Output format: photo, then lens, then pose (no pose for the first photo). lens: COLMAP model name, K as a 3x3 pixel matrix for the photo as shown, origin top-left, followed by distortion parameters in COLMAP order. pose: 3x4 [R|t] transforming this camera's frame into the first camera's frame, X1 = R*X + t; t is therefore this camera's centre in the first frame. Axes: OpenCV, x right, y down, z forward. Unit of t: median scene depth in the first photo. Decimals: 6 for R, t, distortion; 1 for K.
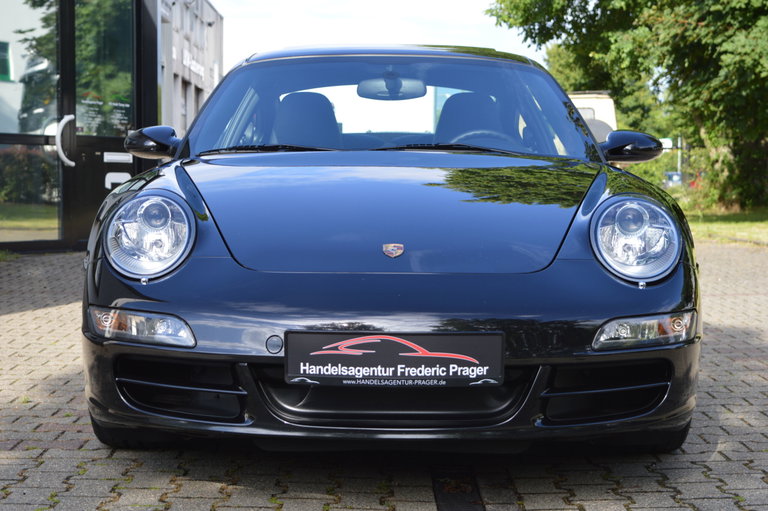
lens RADIAL K [[1571.1, 0, 383.6], [0, 1571.1, 255.4], [0, 0, 1]] dist [-0.066431, 0.000000]
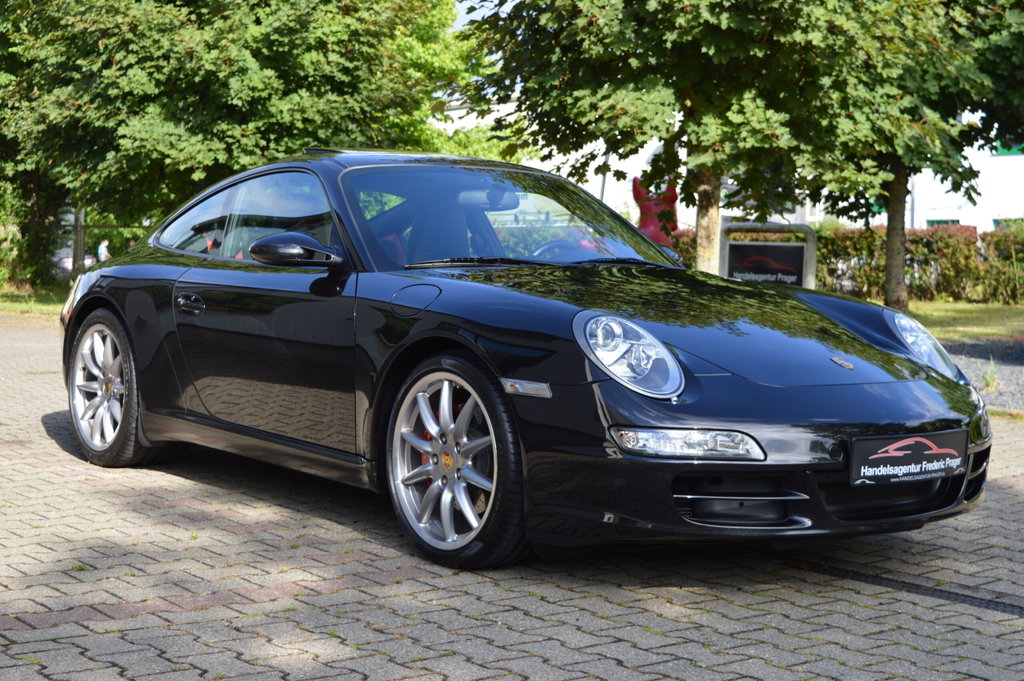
lens RADIAL K [[1557.9, 0, 511.6], [0, 1557.9, 339.5], [0, 0, 1]] dist [0.006563, 0.000000]
pose [[0.779232, -0.022734, 0.626323, -0.218117], [0.016981, 0.999741, 0.015161, -0.010405], [-0.626506, -0.001179, 0.779416, 0.061562]]
